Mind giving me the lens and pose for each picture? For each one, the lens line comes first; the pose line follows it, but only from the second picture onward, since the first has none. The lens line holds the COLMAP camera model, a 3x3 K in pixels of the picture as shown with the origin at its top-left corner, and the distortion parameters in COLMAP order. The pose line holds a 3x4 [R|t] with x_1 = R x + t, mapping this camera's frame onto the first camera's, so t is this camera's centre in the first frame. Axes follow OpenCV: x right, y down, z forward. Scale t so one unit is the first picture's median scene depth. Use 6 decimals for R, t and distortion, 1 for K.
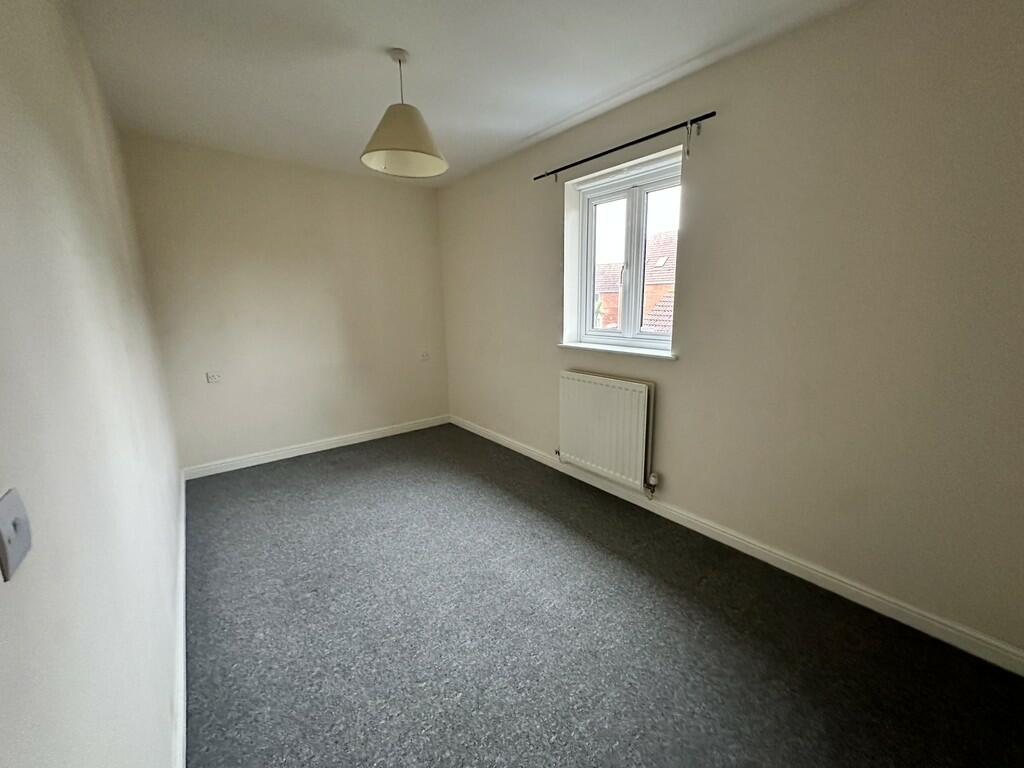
lens RADIAL K [[412.8, 0, 512.0], [0, 412.8, 384.0], [0, 0, 1]] dist [0.018438, 0.000036]
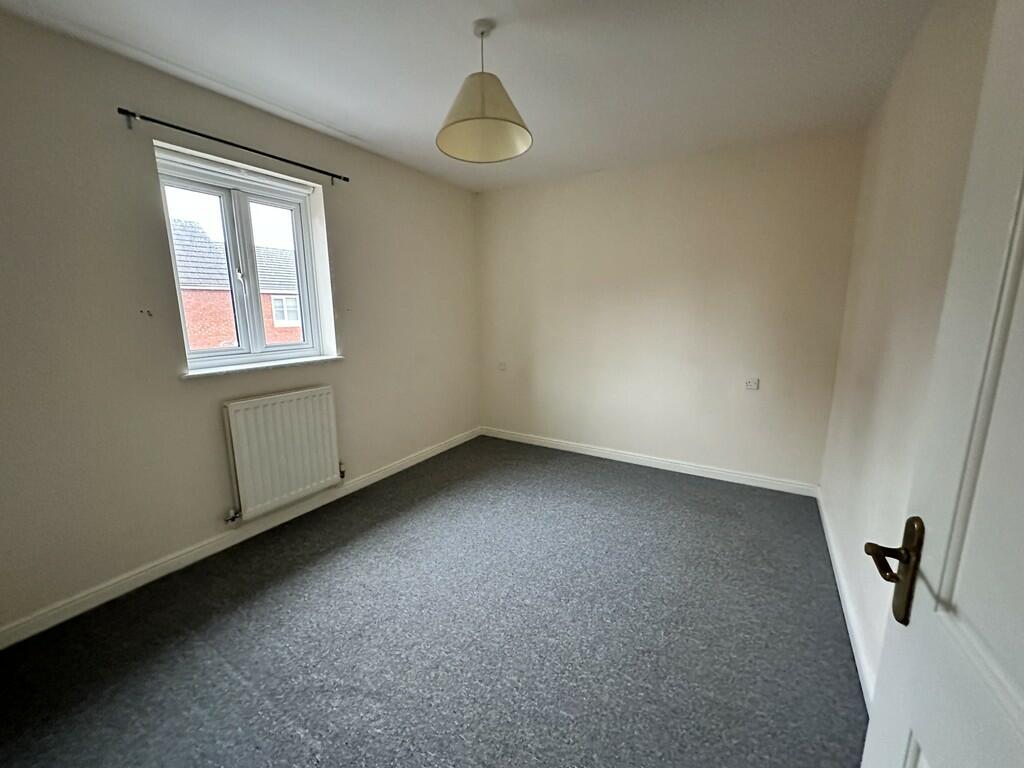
lens RADIAL K [[412.8, 0, 512.0], [0, 412.8, 384.0], [0, 0, 1]] dist [0.018438, 0.000036]
pose [[-0.347806, -0.148856, 0.925674, -0.844775], [0.202592, 0.952058, 0.229219, -0.152247], [-0.915417, 0.267258, -0.300974, 0.836258]]
